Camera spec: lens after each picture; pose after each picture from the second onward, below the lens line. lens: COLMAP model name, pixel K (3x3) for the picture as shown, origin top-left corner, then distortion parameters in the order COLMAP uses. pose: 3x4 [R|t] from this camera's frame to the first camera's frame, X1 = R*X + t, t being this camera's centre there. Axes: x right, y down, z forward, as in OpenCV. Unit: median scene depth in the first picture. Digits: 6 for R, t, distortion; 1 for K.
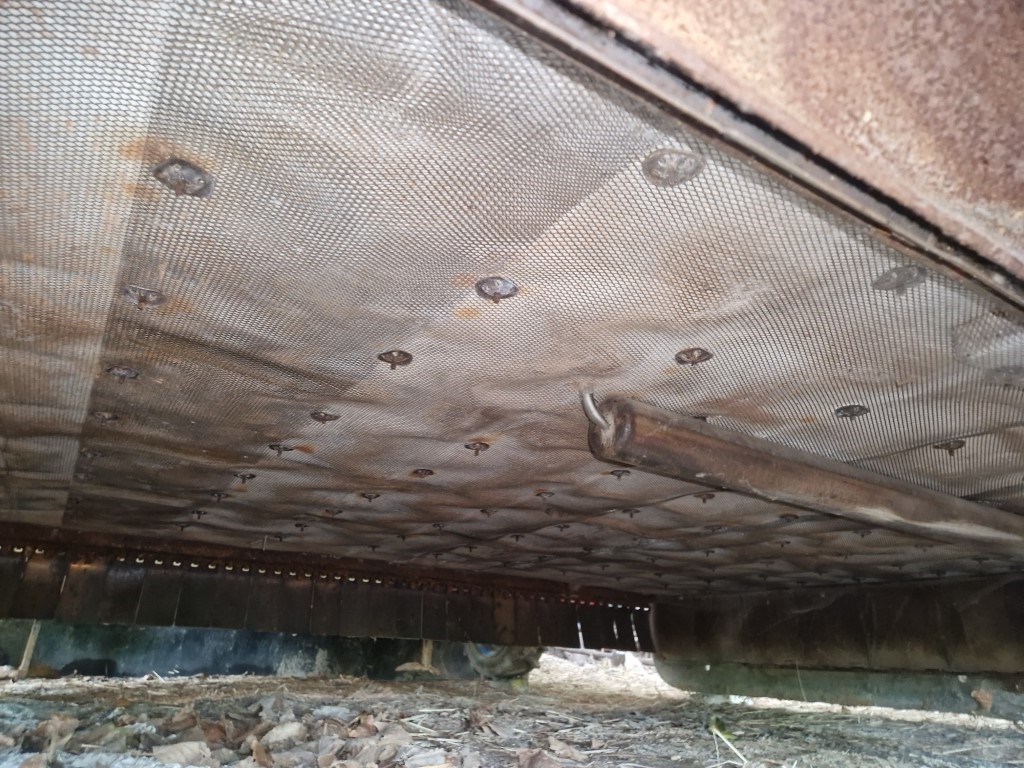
lens RADIAL K [[756.7, 0, 512.0], [0, 756.7, 384.0], [0, 0, 1]] dist [0.096820, -0.075877]
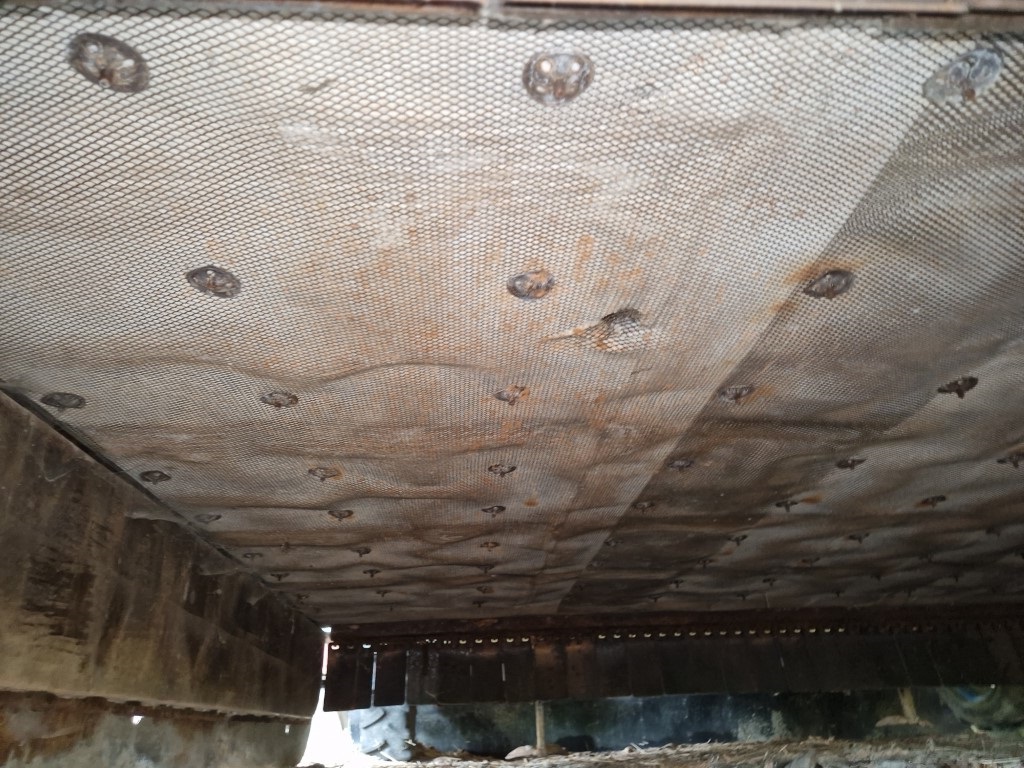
lens RADIAL K [[756.7, 0, 512.0], [0, 756.7, 384.0], [0, 0, 1]] dist [0.096820, -0.075877]
pose [[0.868523, -0.277188, -0.410895, -0.083025], [0.246413, 0.960771, -0.127280, -0.017876], [0.430056, 0.009296, 0.902754, -0.061044]]
